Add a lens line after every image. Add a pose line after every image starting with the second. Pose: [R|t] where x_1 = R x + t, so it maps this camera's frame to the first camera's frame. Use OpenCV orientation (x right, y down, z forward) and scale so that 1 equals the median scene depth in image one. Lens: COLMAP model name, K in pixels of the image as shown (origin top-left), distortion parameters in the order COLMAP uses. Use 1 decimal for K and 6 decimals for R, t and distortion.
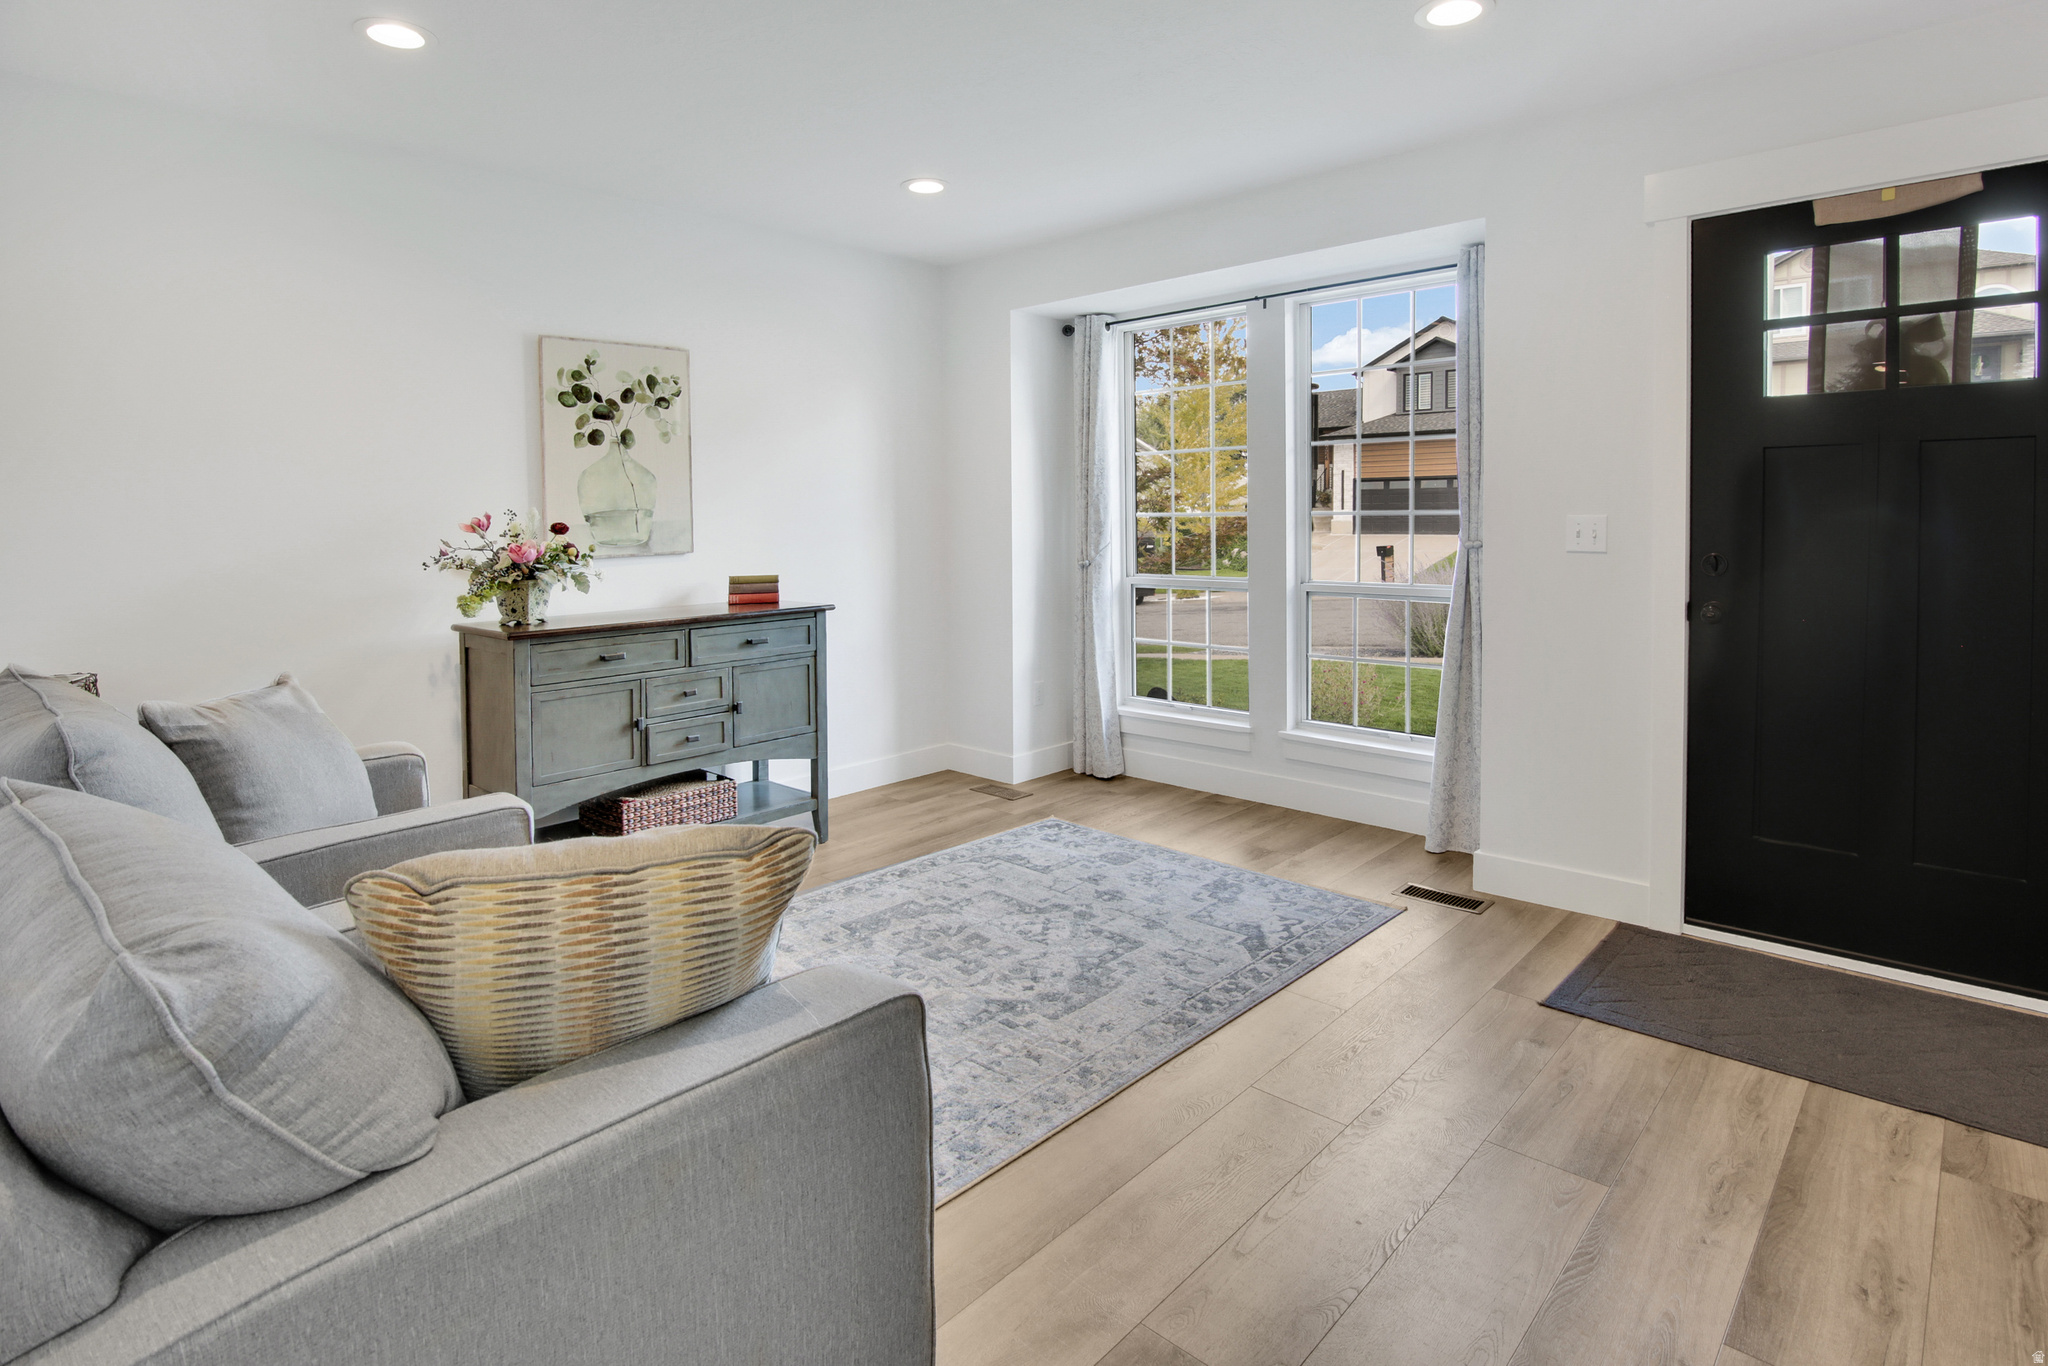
lens RADIAL K [[1051.2, 0, 1024.0], [0, 1051.2, 683.0], [0, 0, 1]] dist [-0.027968, -0.000074]
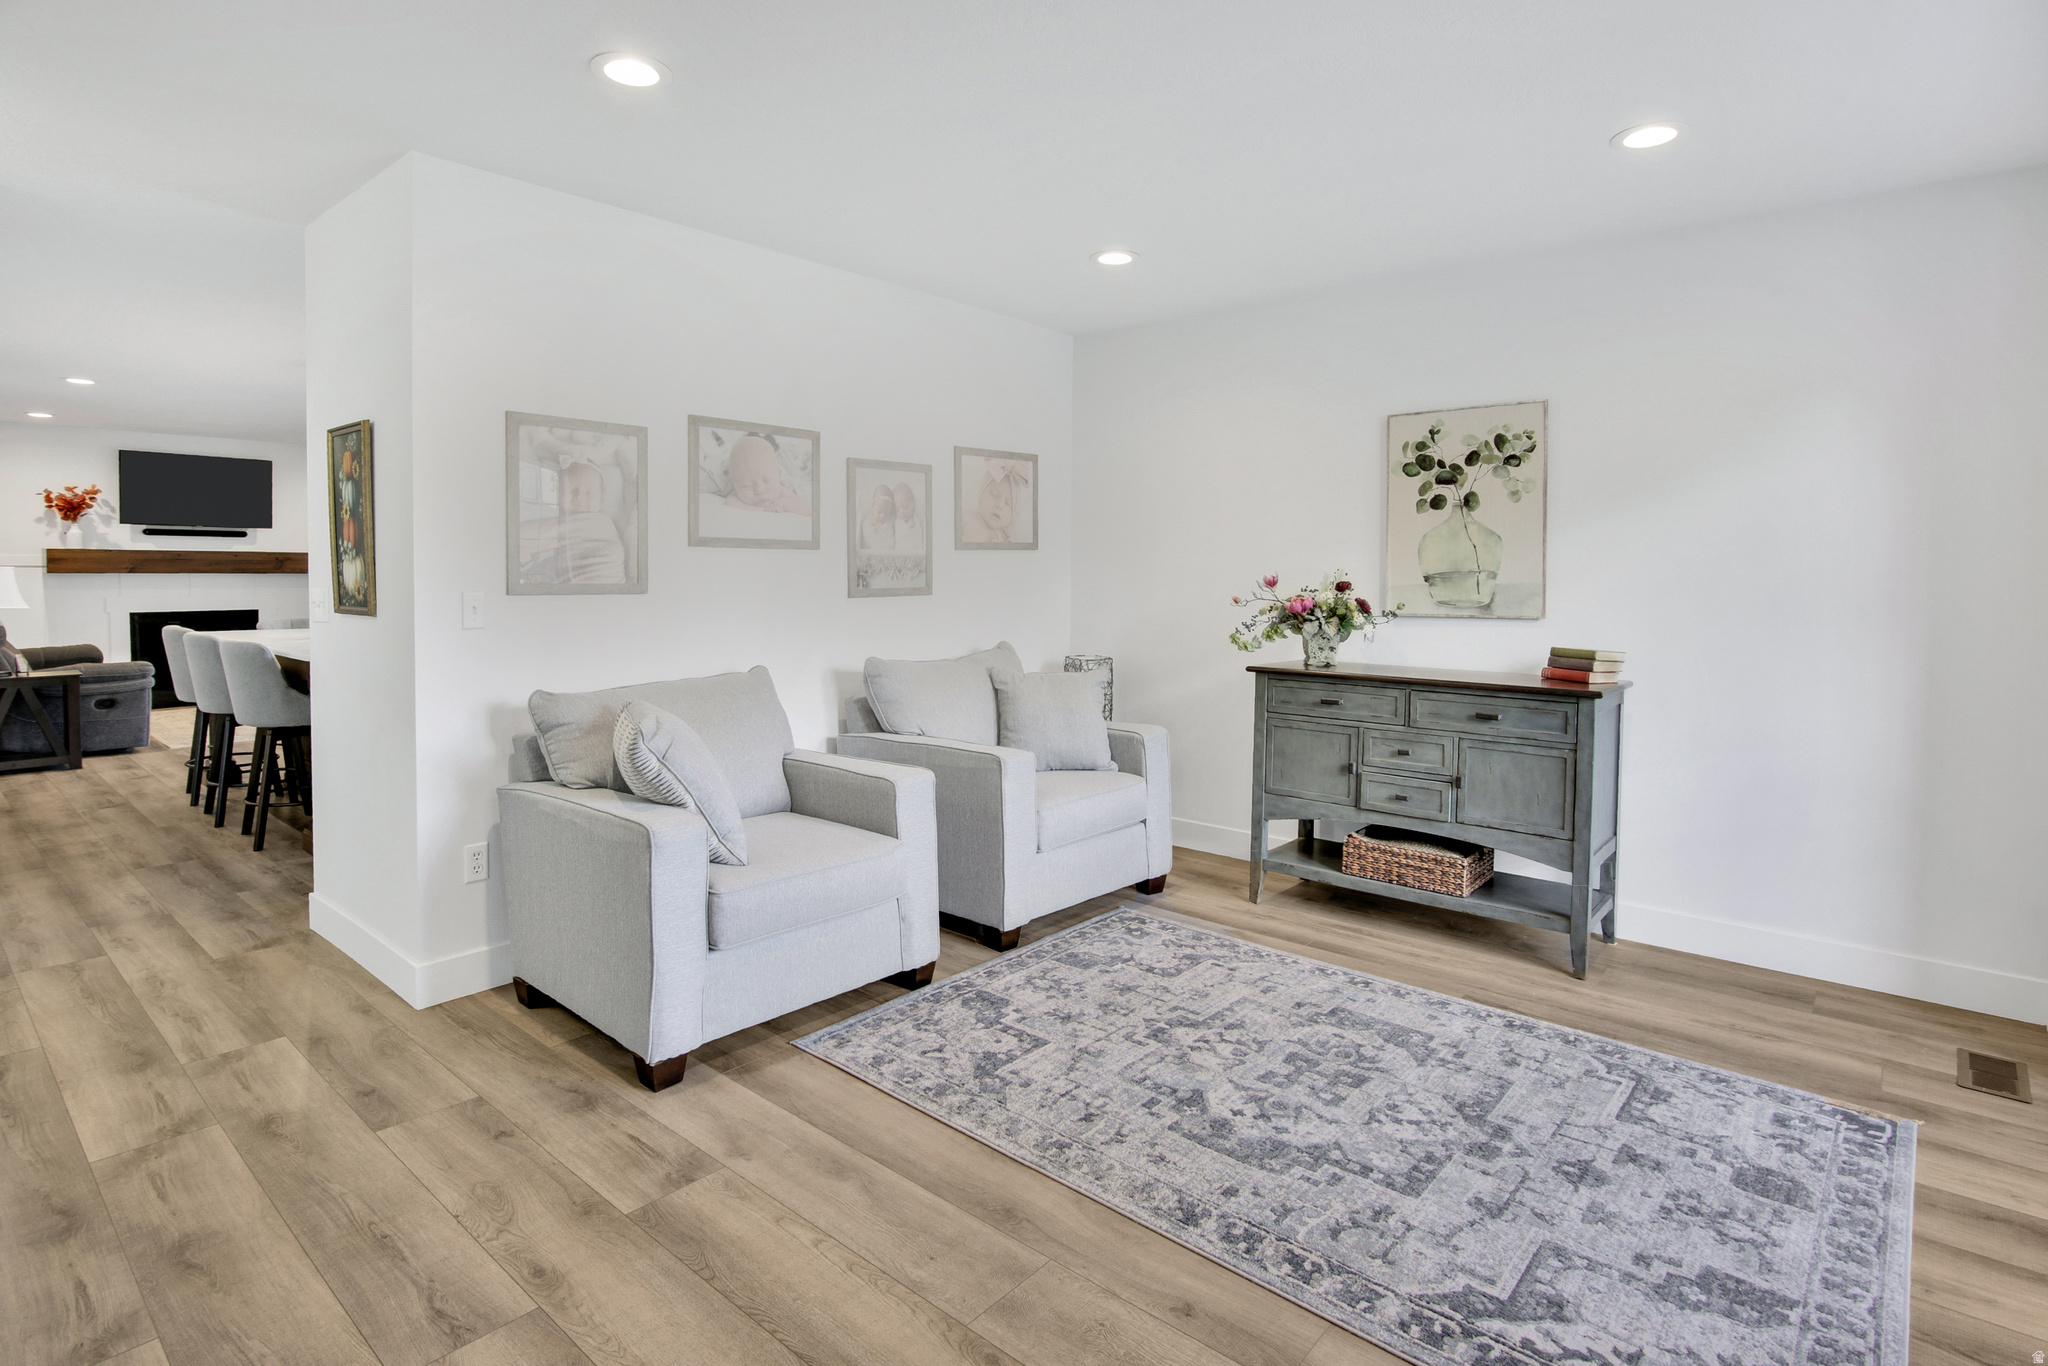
lens RADIAL K [[1025.0, 0, 1025.8], [0, 1025.0, 729.6], [0, 0, 1]] dist [-0.014601, -0.000373]
pose [[0.032318, 0.162409, -0.986194, 0.639908], [-0.166527, 0.973793, 0.154909, -0.103888], [0.985507, 0.159222, 0.058517, 0.575300]]
